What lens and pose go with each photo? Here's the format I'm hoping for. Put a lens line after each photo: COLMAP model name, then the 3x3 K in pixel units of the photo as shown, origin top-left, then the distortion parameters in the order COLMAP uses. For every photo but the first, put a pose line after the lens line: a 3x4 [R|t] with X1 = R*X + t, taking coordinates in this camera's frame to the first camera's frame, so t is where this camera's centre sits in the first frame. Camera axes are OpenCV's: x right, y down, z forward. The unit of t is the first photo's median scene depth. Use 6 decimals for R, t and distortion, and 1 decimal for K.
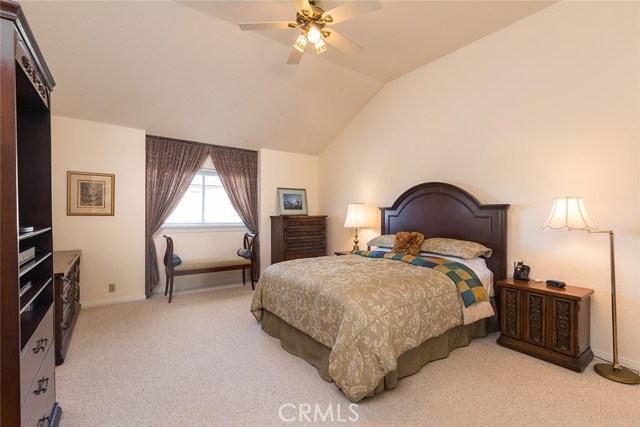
lens RADIAL K [[287.1, 0, 317.1], [0, 287.1, 214.4], [0, 0, 1]] dist [-0.000051, 0.000348]
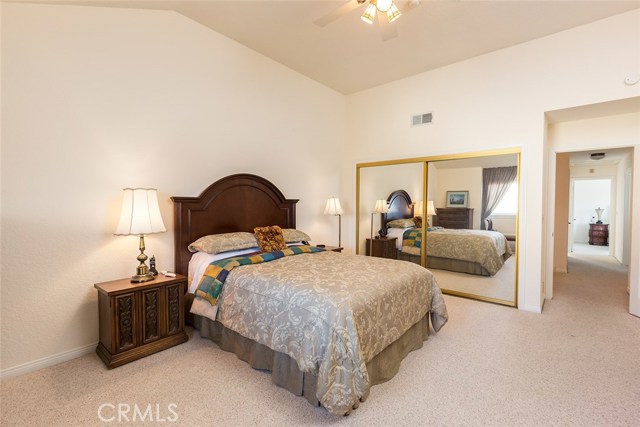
lens RADIAL K [[287.1, 0, 317.5], [0, 287.1, 211.2], [0, 0, 1]] dist [-0.000051, 0.000348]
pose [[-0.209115, -0.023706, 0.977604, -0.635618], [0.004823, 0.999669, 0.025272, -0.010820], [-0.977879, 0.010000, -0.208932, 1.060595]]
